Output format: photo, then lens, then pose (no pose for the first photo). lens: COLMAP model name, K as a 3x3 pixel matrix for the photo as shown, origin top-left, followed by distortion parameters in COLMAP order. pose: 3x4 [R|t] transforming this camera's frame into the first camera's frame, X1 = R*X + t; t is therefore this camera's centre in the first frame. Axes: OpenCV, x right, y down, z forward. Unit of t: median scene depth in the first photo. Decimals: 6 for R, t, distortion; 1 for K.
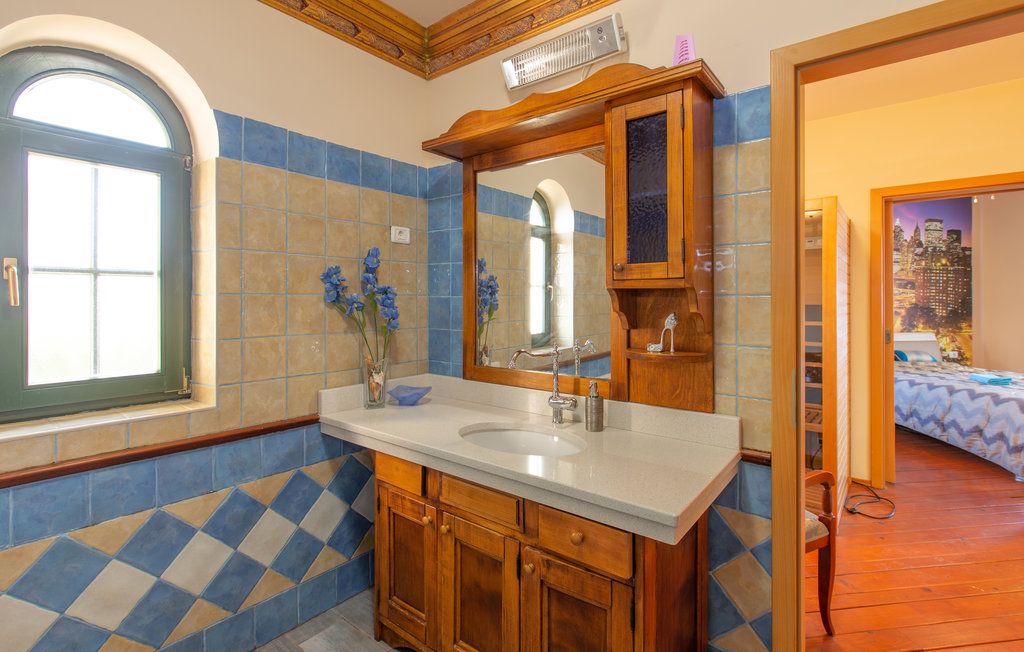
lens RADIAL K [[471.0, 0, 504.5], [0, 471.0, 304.1], [0, 0, 1]] dist [-0.001748, -0.000544]
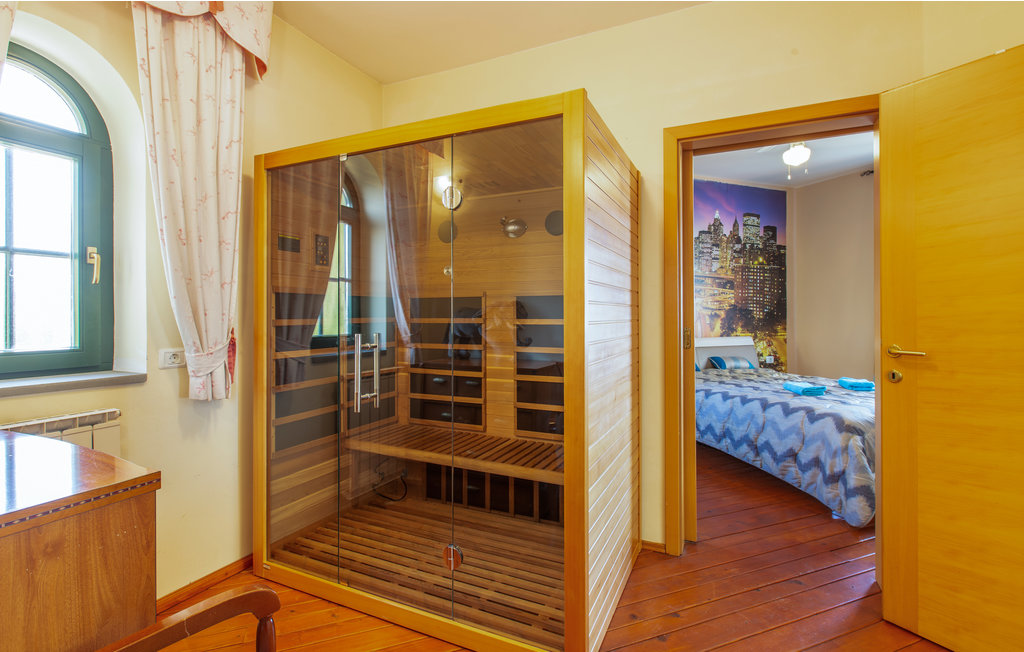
lens RADIAL K [[456.6, 0, 509.6], [0, 456.6, 321.4], [0, 0, 1]] dist [0.004862, 0.000311]
pose [[0.972032, -0.007277, 0.234734, 0.312401], [0.006188, 0.999966, 0.005375, 0.030324], [-0.234765, -0.003772, 0.972045, 0.310651]]
